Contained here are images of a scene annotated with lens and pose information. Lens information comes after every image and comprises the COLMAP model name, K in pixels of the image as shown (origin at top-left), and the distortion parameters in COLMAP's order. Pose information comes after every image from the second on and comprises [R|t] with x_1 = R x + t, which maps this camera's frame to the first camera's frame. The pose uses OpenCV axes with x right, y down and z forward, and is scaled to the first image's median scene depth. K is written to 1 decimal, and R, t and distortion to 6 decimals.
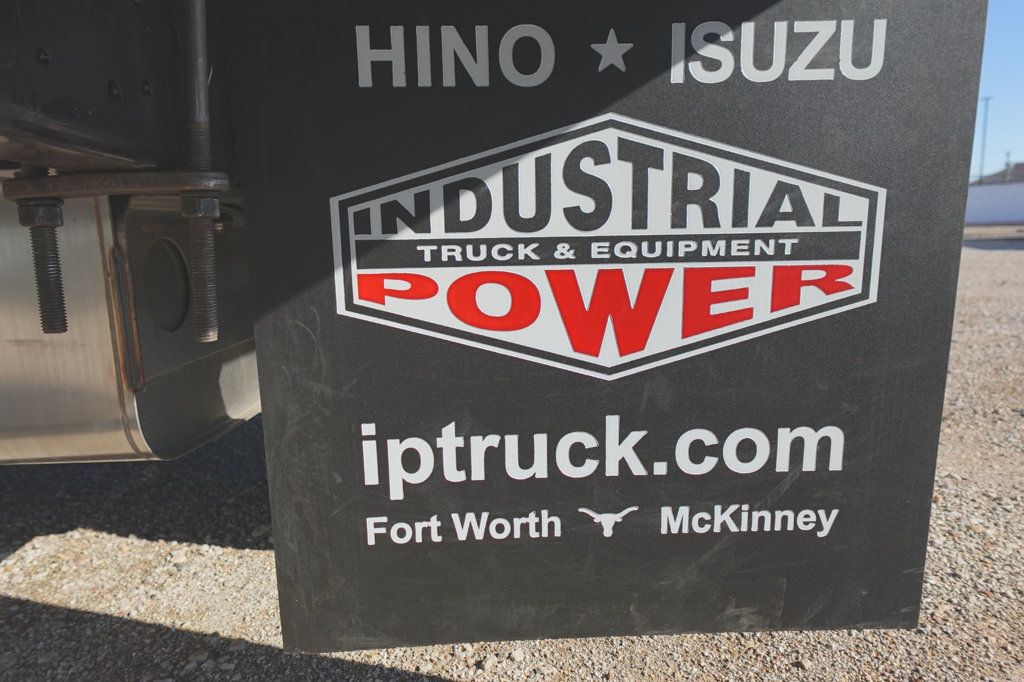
lens RADIAL K [[577.9, 0, 512.0], [0, 577.9, 341.0], [0, 0, 1]] dist [-0.003071, -0.000210]
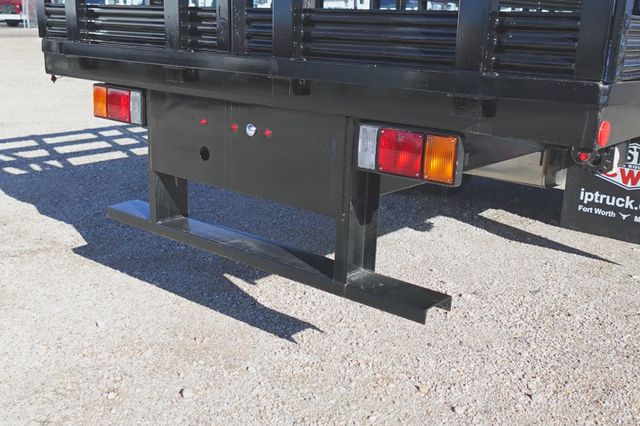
lens RADIAL K [[659.1, 0, 320.0], [0, 659.1, 213.0], [0, 0, 1]] dist [-0.006505, -0.002771]
pose [[0.728348, 0.227504, -0.646337, 2.060437], [-0.151981, 0.973414, 0.171367, -0.330913], [0.668140, -0.026584, 0.743560, -5.427233]]
